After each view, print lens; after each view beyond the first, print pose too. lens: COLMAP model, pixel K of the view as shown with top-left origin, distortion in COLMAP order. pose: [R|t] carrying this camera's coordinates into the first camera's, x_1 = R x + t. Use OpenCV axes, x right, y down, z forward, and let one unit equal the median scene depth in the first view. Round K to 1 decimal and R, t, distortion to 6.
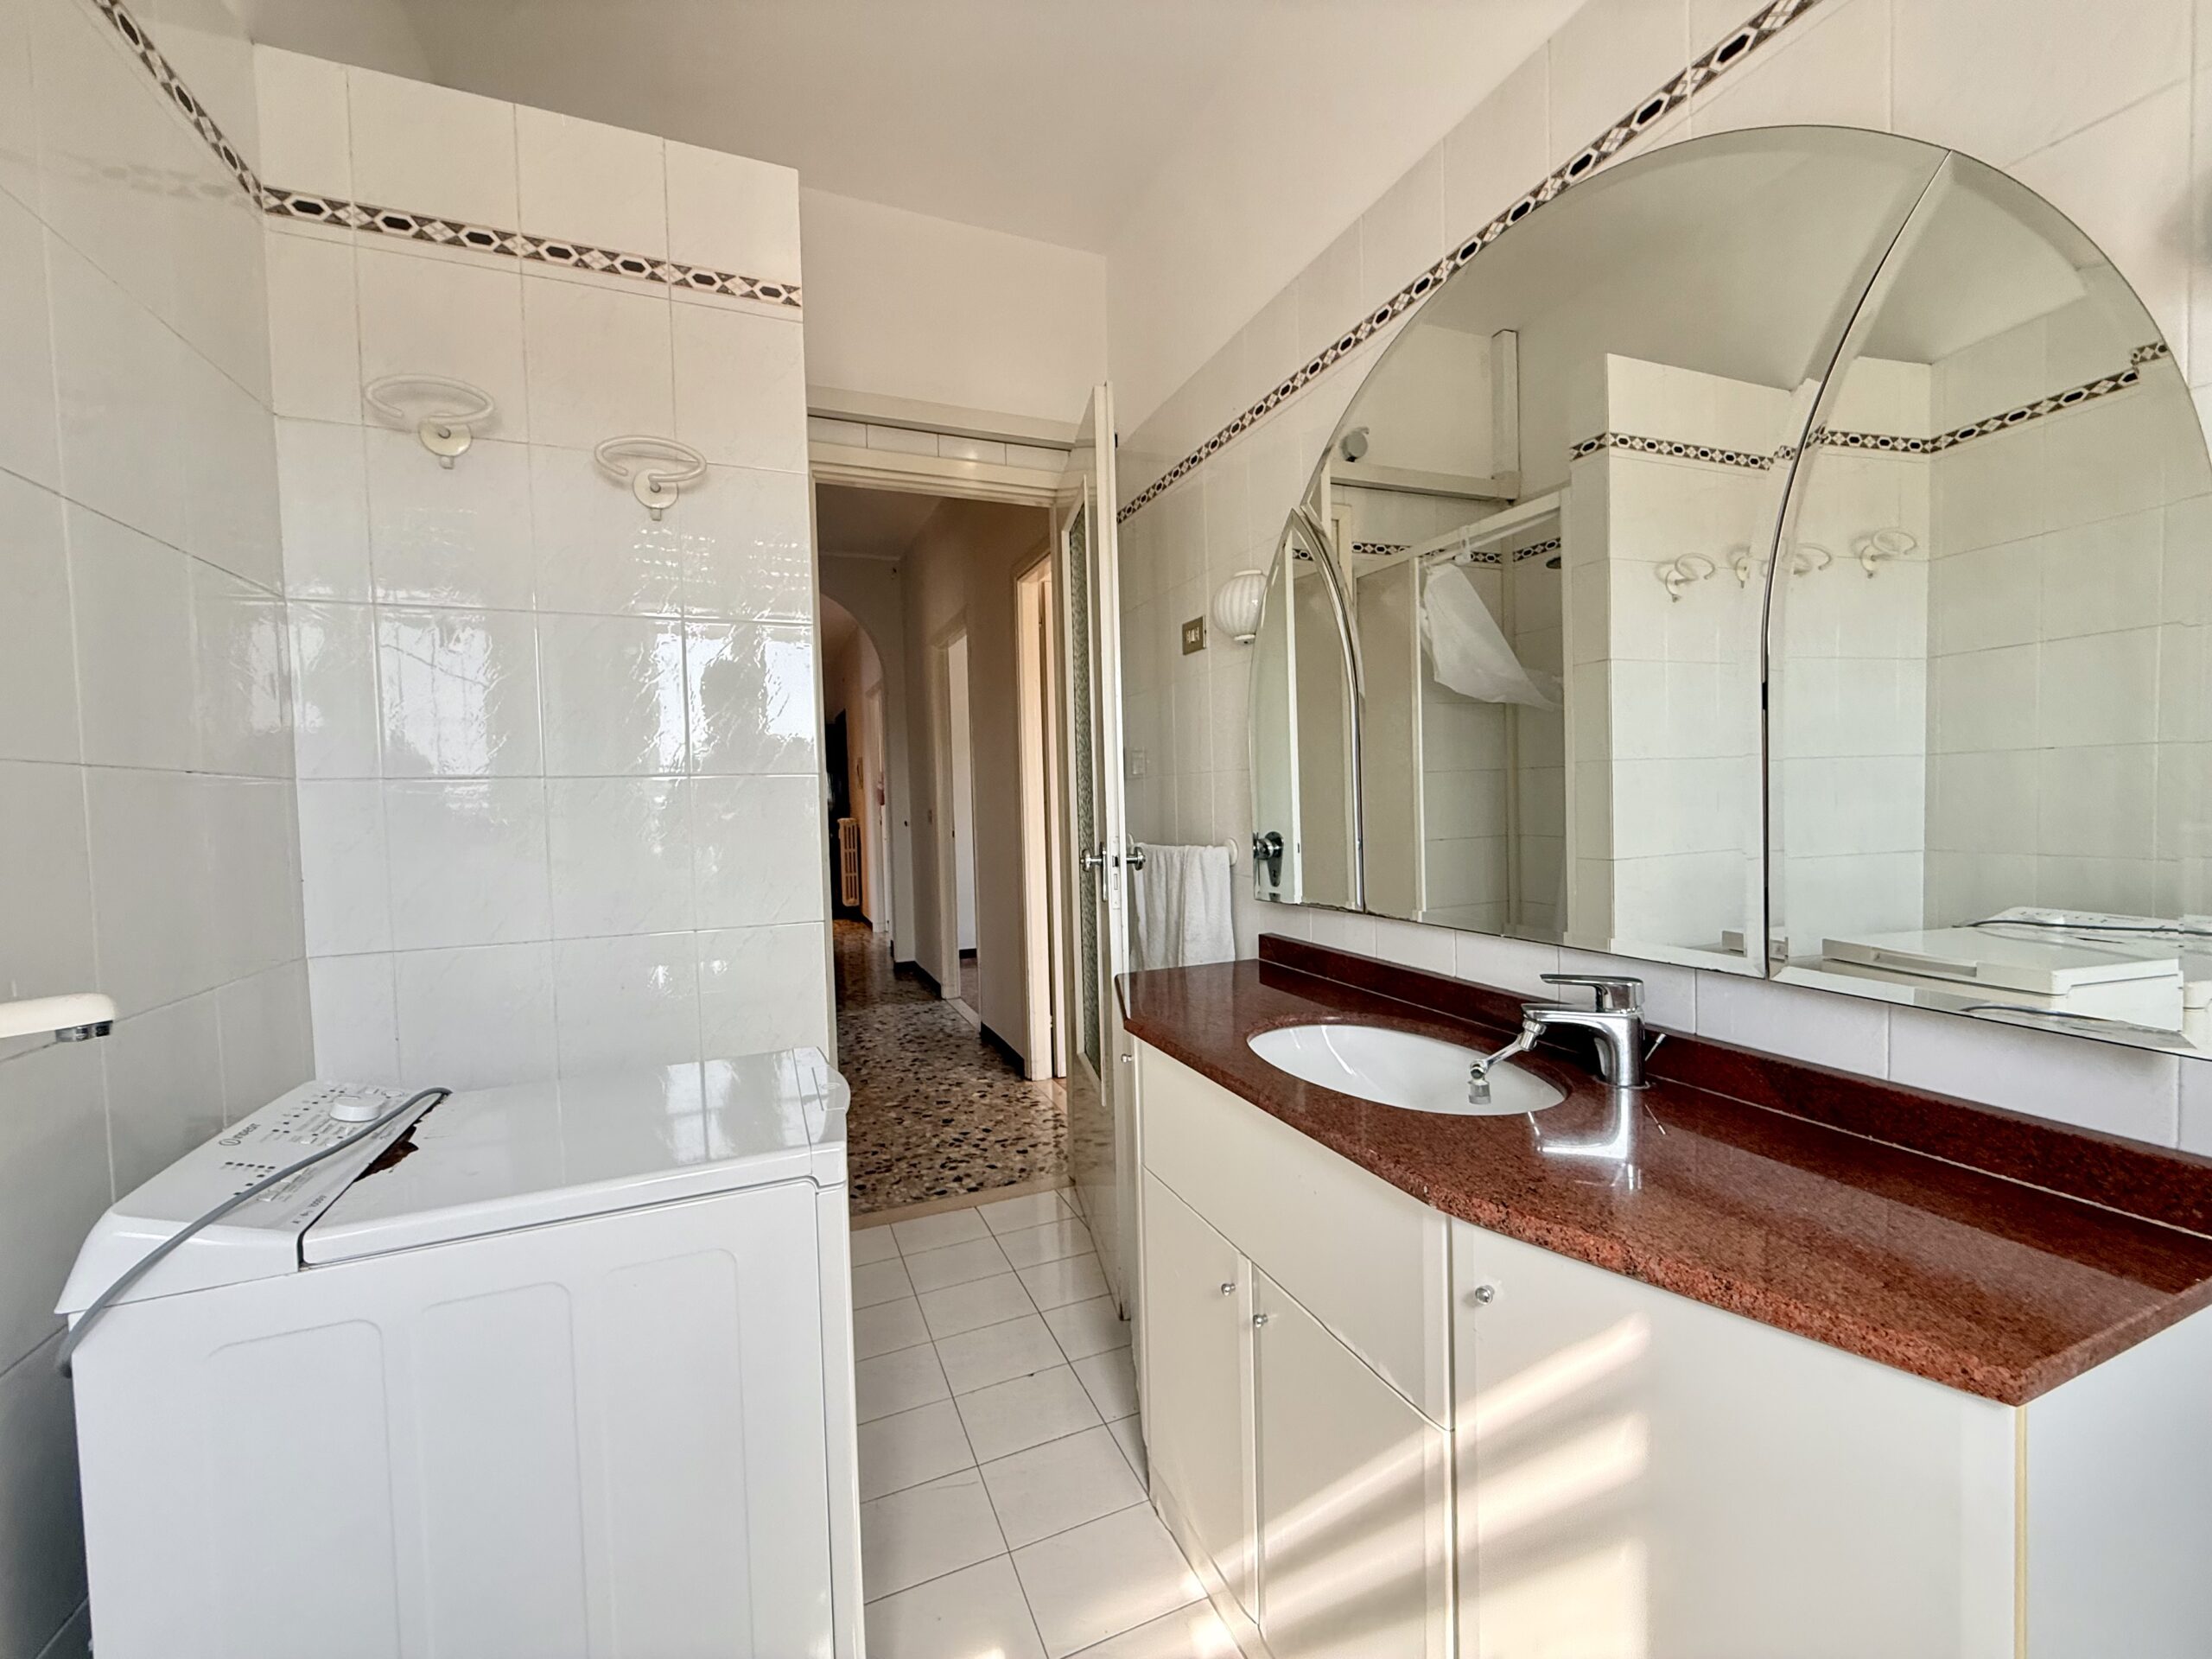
lens RADIAL K [[882.9, 0, 1097.0], [0, 882.9, 826.4], [0, 0, 1]] dist [0.000466, 0.000150]
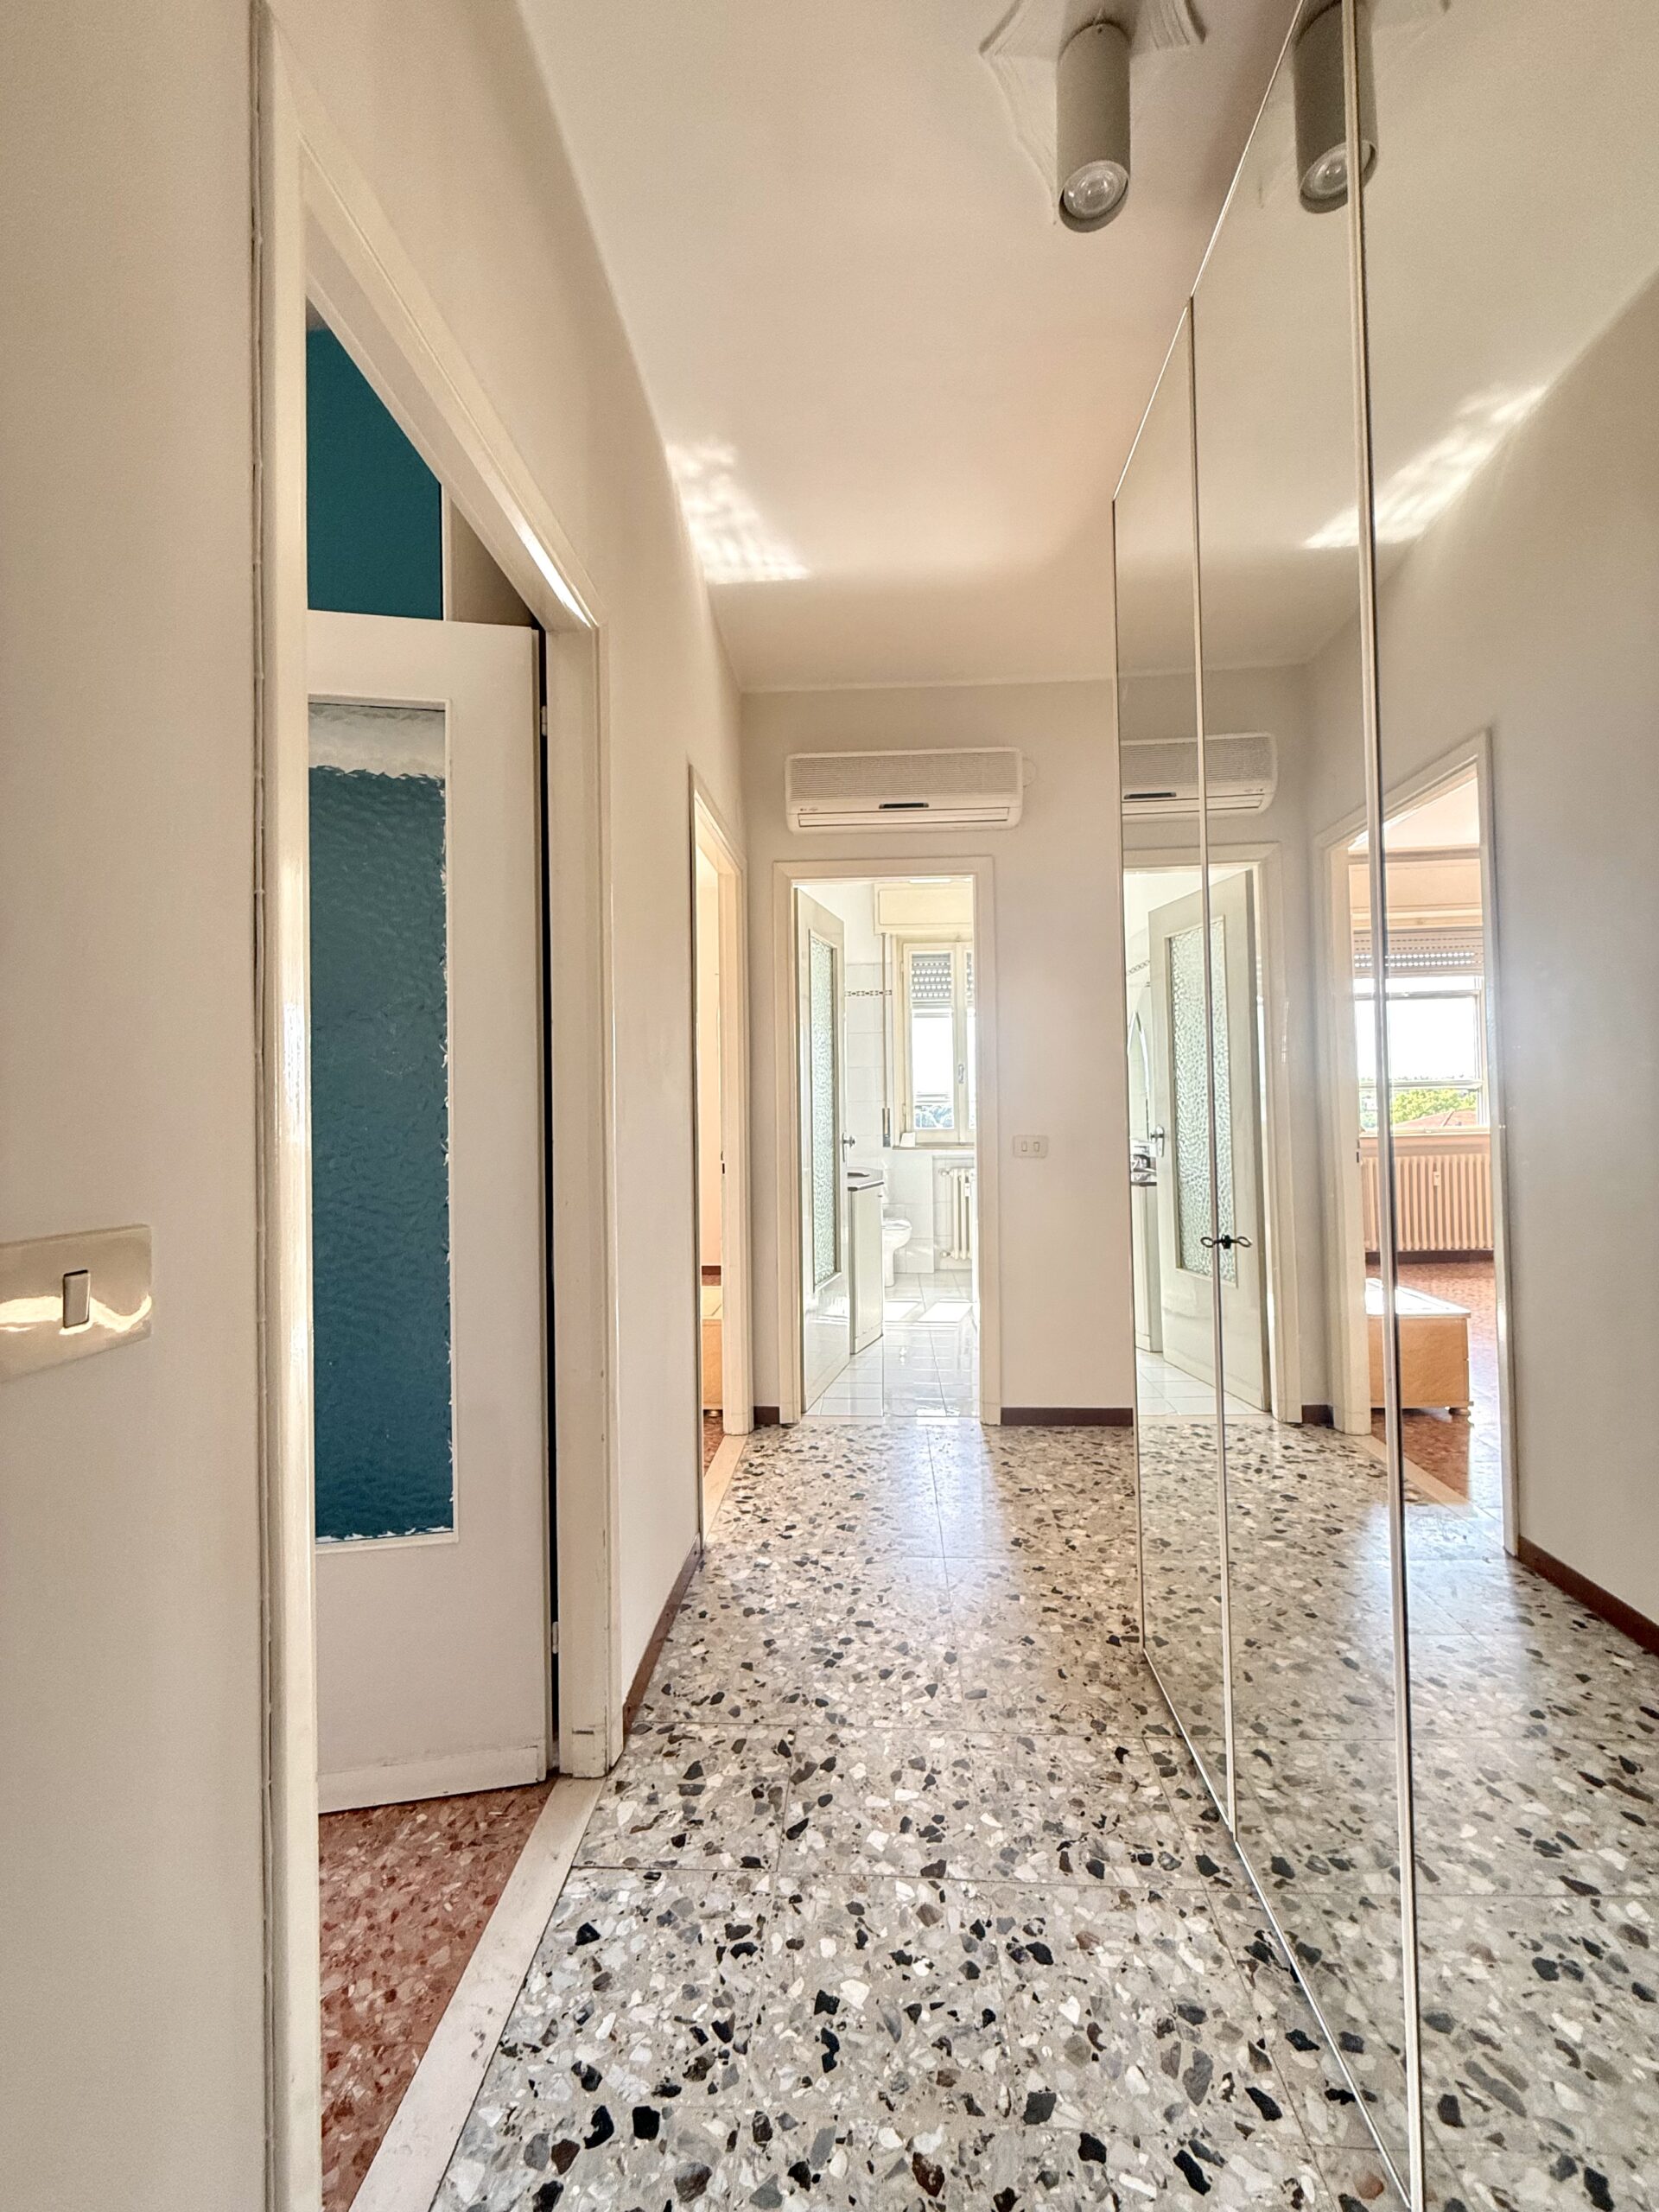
lens RADIAL K [[882.9, 0, 830.7], [0, 882.9, 1097.9], [0, 0, 1]] dist [0.000466, 0.000150]
pose [[-0.902436, 0.044832, 0.428486, -0.549588], [0.052943, 0.998573, 0.007024, -0.052129], [-0.427559, 0.029024, -0.903521, 1.854634]]
